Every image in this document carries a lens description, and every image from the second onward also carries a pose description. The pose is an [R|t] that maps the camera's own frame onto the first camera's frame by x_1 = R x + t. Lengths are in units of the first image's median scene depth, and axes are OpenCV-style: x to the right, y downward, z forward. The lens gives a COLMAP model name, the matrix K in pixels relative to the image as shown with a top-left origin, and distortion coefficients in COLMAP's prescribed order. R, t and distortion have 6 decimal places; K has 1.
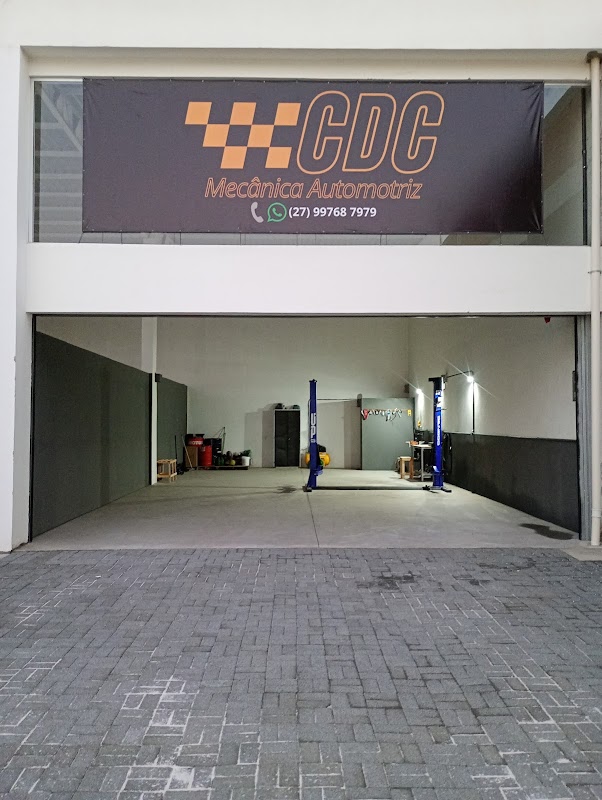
lens RADIAL K [[664.7, 0, 301.0], [0, 664.7, 400.0], [0, 0, 1]] dist [0.064737, -0.092999]
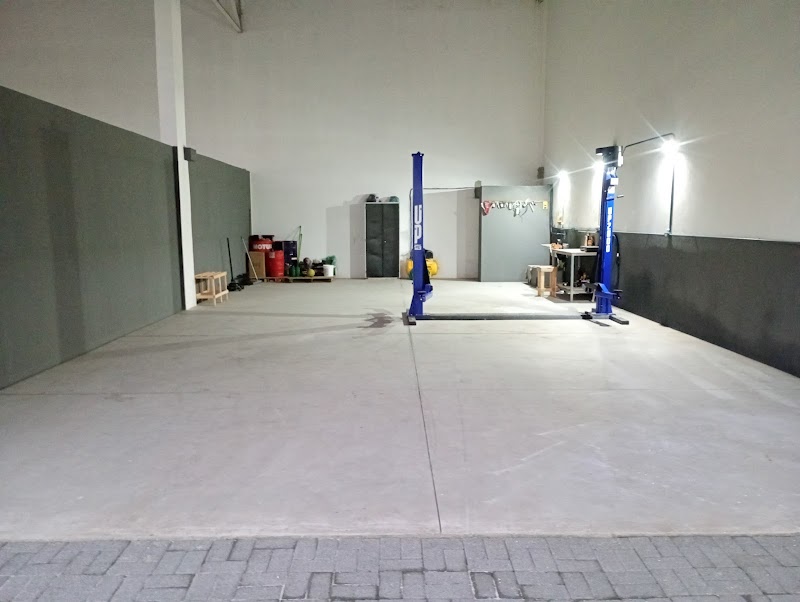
lens RADIAL K [[664.7, 0, 394.8], [0, 664.7, 297.1], [0, 0, 1]] dist [0.064737, -0.092999]
pose [[0.999916, -0.005335, -0.011784, 0.002755], [0.007034, 0.988781, 0.149205, 0.011503], [0.010855, -0.149275, 0.988736, 0.334495]]
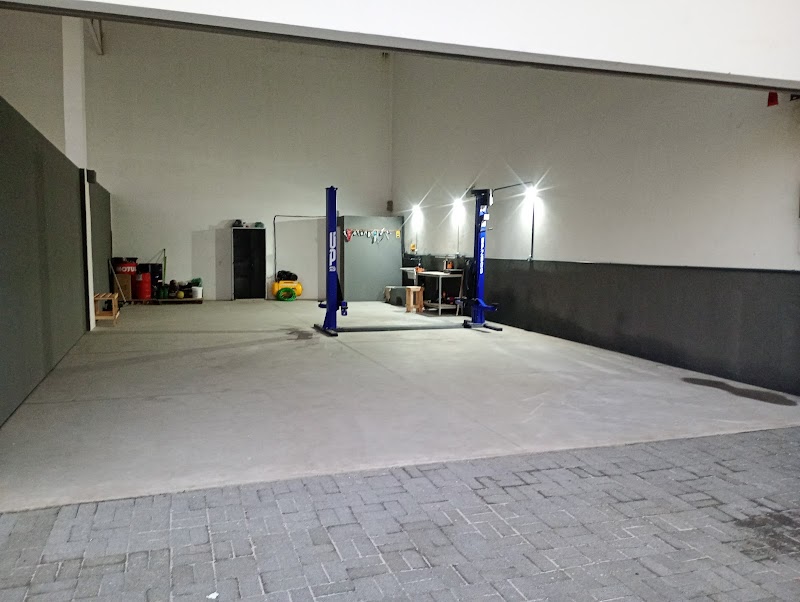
lens RADIAL K [[664.7, 0, 394.8], [0, 664.7, 297.1], [0, 0, 1]] dist [0.064737, -0.092999]
pose [[0.950528, -0.014777, 0.310286, -0.148207], [-0.019858, 0.993934, 0.108168, 0.010202], [-0.310002, -0.108979, 0.944469, 0.257529]]
